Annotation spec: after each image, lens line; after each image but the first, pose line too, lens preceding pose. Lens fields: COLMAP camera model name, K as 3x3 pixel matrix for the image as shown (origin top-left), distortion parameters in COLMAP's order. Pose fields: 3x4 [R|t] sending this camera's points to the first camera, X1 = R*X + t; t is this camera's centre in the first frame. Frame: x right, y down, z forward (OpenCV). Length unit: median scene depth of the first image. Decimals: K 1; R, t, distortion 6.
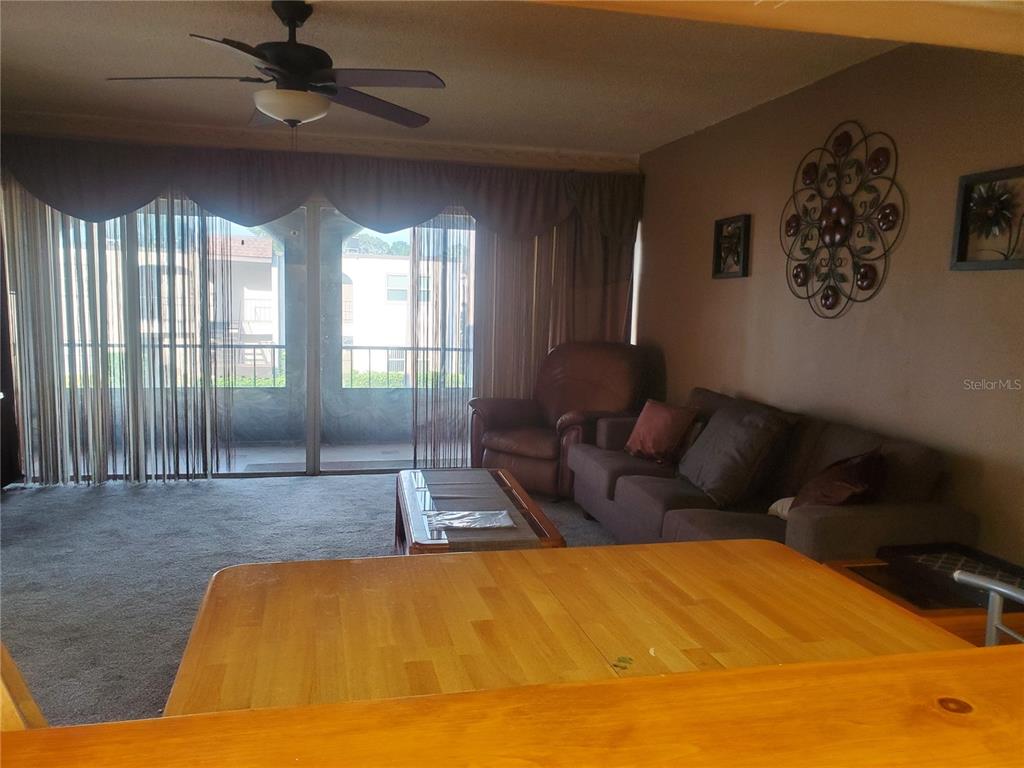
lens RADIAL K [[789.9, 0, 512.0], [0, 789.9, 384.0], [0, 0, 1]] dist [0.007966, -0.025623]
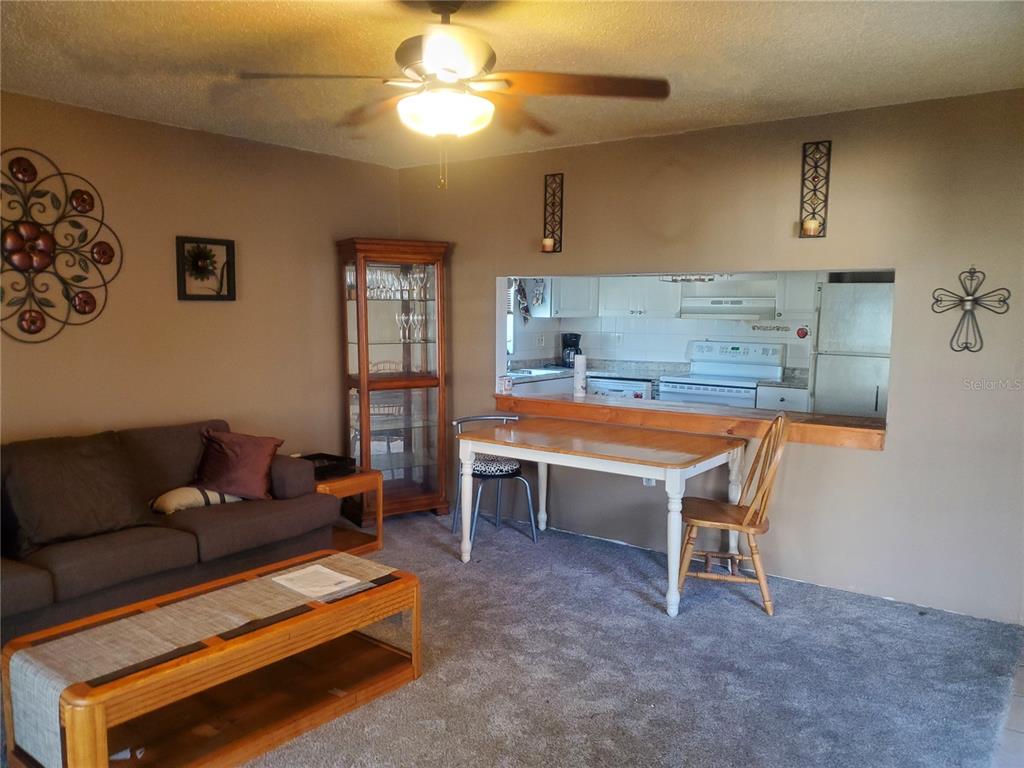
lens RADIAL K [[774.6, 0, 512.0], [0, 774.6, 384.0], [0, 0, 1]] dist [0.066914, -0.133836]
pose [[-0.626959, -0.104861, 0.771963, -0.750903], [0.059207, 0.981621, 0.181426, -0.179209], [-0.776800, 0.159452, -0.609227, 1.161560]]
